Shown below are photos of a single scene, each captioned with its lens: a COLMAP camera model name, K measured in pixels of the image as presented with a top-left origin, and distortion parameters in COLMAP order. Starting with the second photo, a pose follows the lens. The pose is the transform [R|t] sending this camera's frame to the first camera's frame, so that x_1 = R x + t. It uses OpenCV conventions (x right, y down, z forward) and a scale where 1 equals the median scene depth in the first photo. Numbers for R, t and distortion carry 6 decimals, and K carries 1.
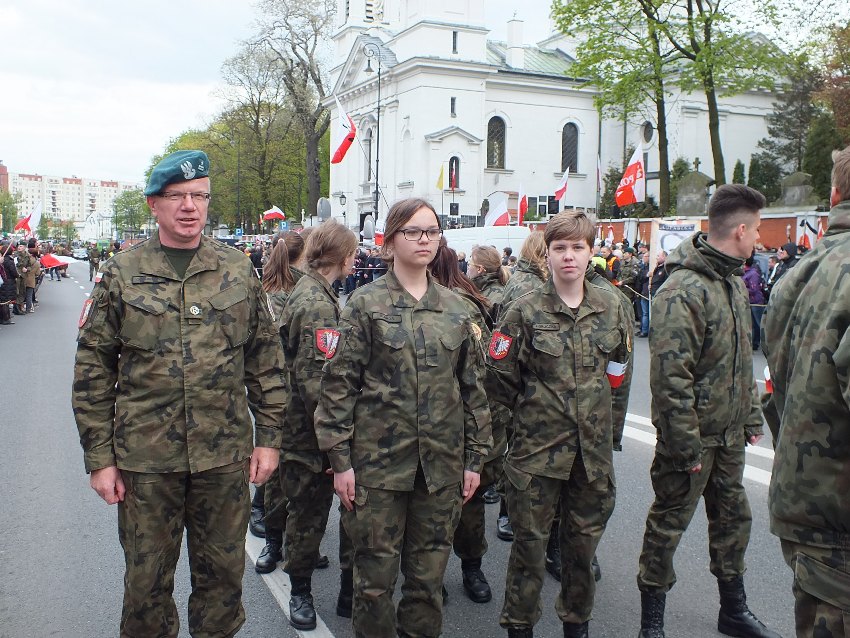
lens RADIAL K [[929.2, 0, 433.6], [0, 929.2, 316.9], [0, 0, 1]] dist [-0.026247, 0.000000]
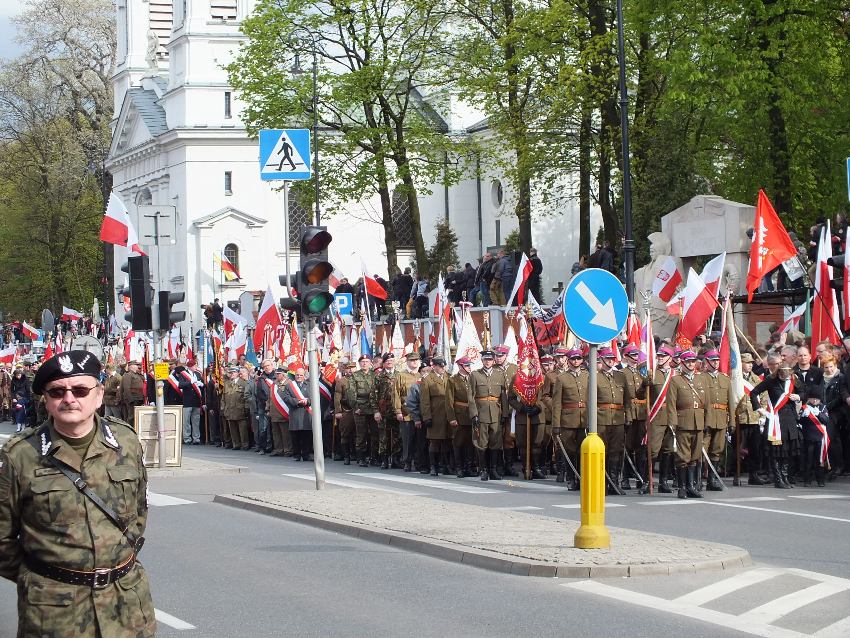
lens RADIAL K [[2440.9, 0, 428.5], [0, 2440.9, 316.0], [0, 0, 1]] dist [0.030653, 0.000000]
pose [[0.993923, -0.037184, -0.103609, 0.377901], [0.028327, 0.995920, -0.085683, 0.071847], [0.106372, 0.082227, 0.990921, -1.002355]]
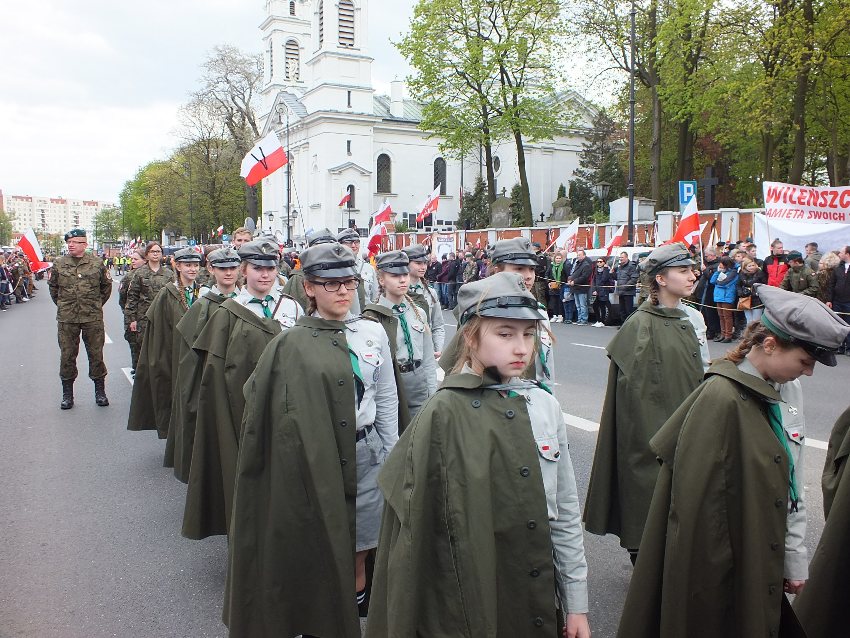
lens RADIAL K [[769.0, 0, 427.0], [0, 769.0, 318.6], [0, 0, 1]] dist [0.022791, -0.028204]
pose [[0.997420, -0.022051, 0.068321, 0.047617], [0.021218, 0.999692, 0.012903, 0.008353], [-0.068584, -0.011421, 0.997580, -0.111579]]
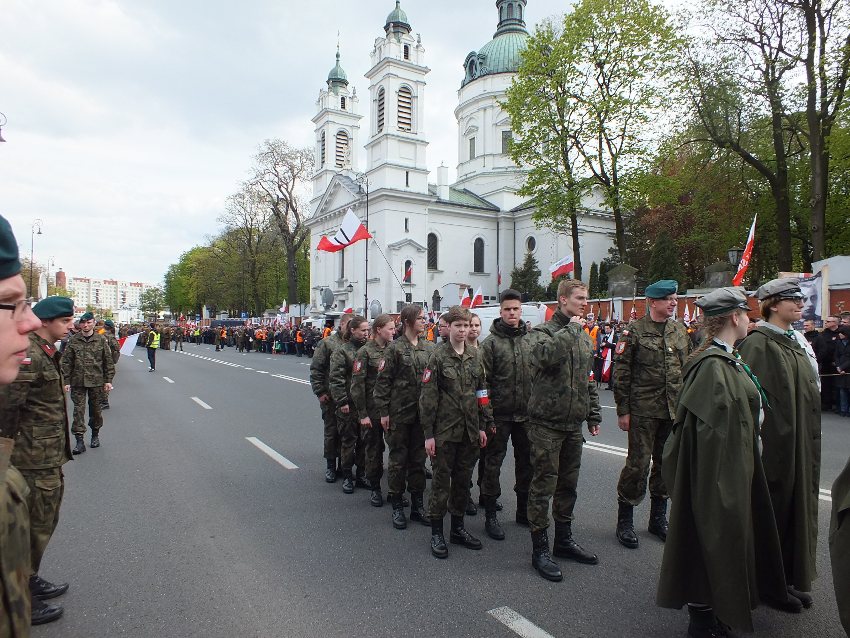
lens RADIAL K [[566.2, 0, 416.7], [0, 566.2, 340.1], [0, 0, 1]] dist [-0.000029, -0.014366]
pose [[0.991618, -0.013745, 0.128473, -0.069415], [0.019790, 0.998750, -0.045896, -0.010812], [-0.127682, 0.048053, 0.990650, 0.142241]]
